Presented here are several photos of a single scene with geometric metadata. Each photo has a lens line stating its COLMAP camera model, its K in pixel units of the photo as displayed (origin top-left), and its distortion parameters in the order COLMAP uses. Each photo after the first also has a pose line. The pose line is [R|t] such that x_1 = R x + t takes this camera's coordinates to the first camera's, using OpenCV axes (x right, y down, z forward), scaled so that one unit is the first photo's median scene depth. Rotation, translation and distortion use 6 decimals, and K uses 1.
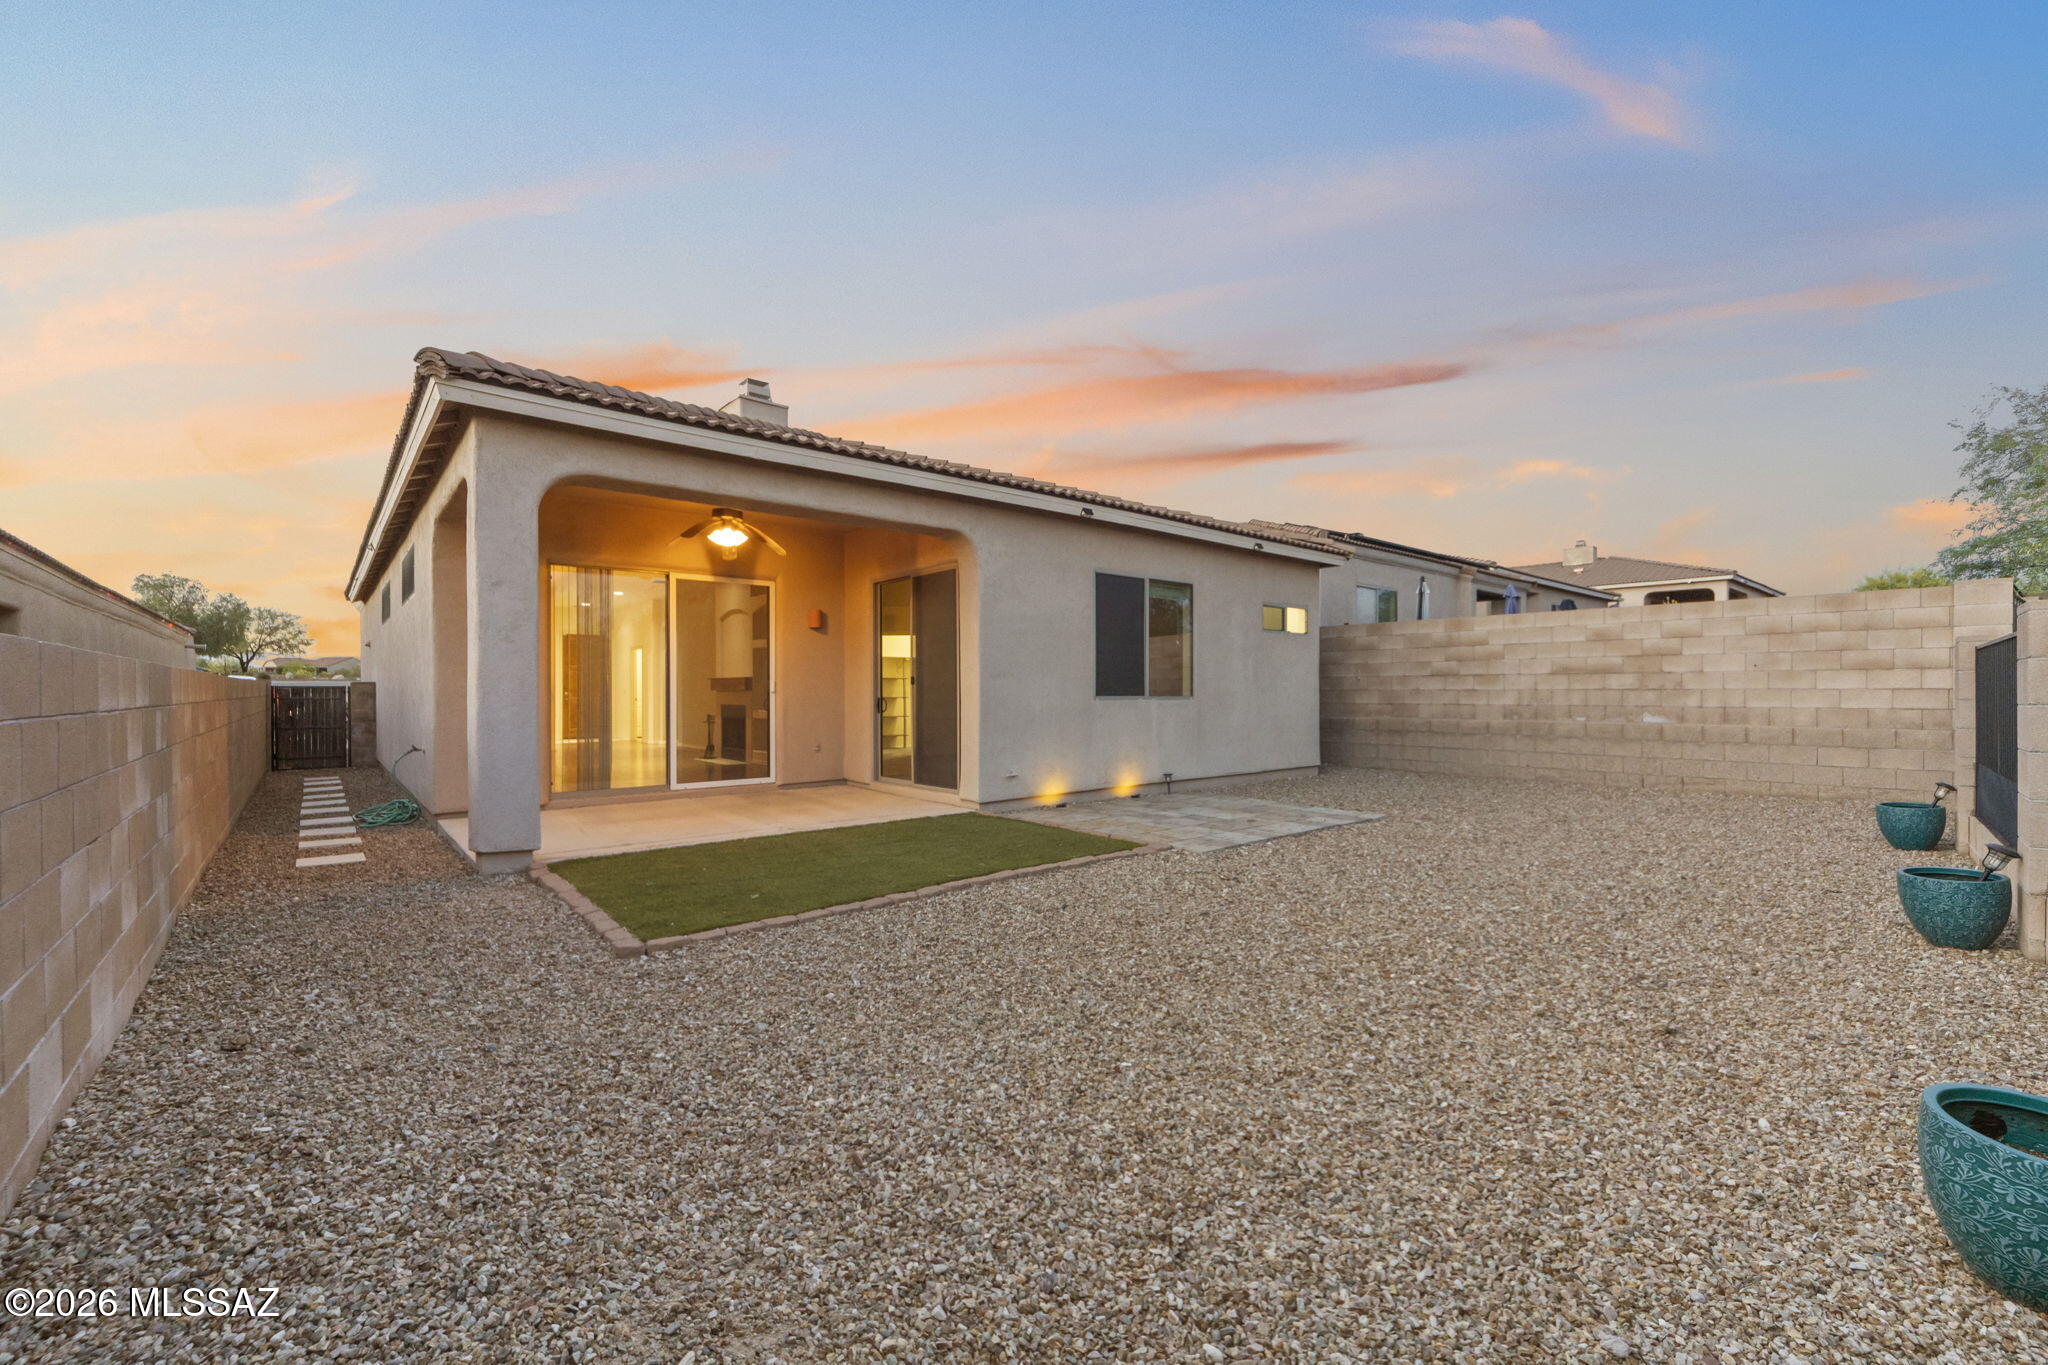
lens RADIAL K [[843.6, 0, 1027.0], [0, 843.6, 696.6], [0, 0, 1]] dist [-0.004172, 0.000133]
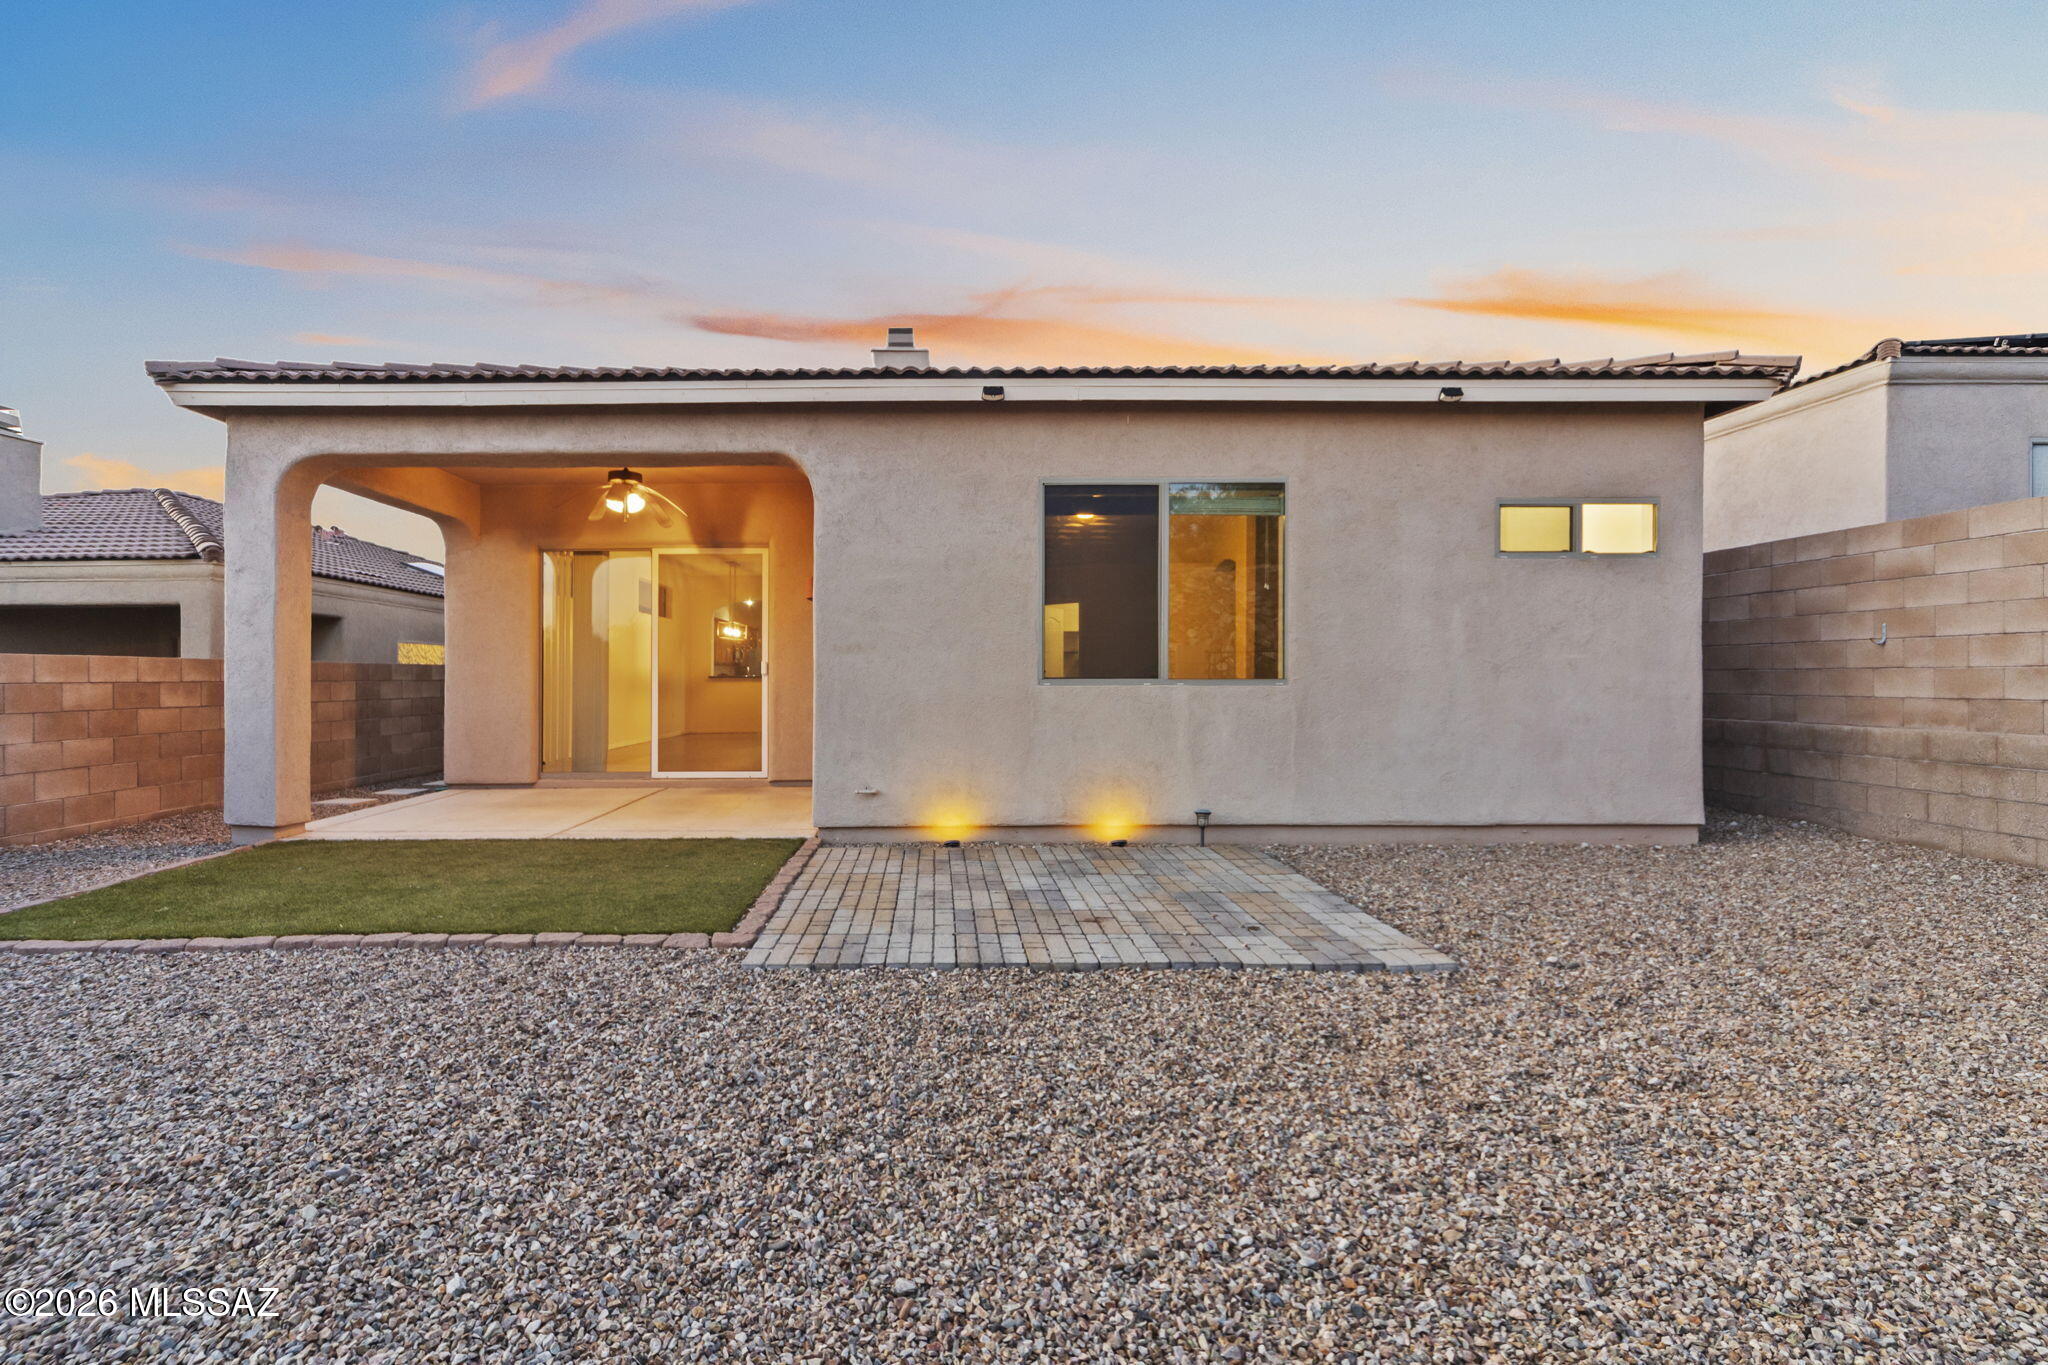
lens RADIAL K [[895.4, 0, 944.4], [0, 895.4, 670.4], [0, 0, 1]] dist [0.000099, 0.000315]
pose [[0.757462, -0.005649, -0.652855, 0.439405], [-0.002823, 0.999925, -0.011927, 0.001343], [0.652873, 0.010877, 0.757389, 0.413034]]
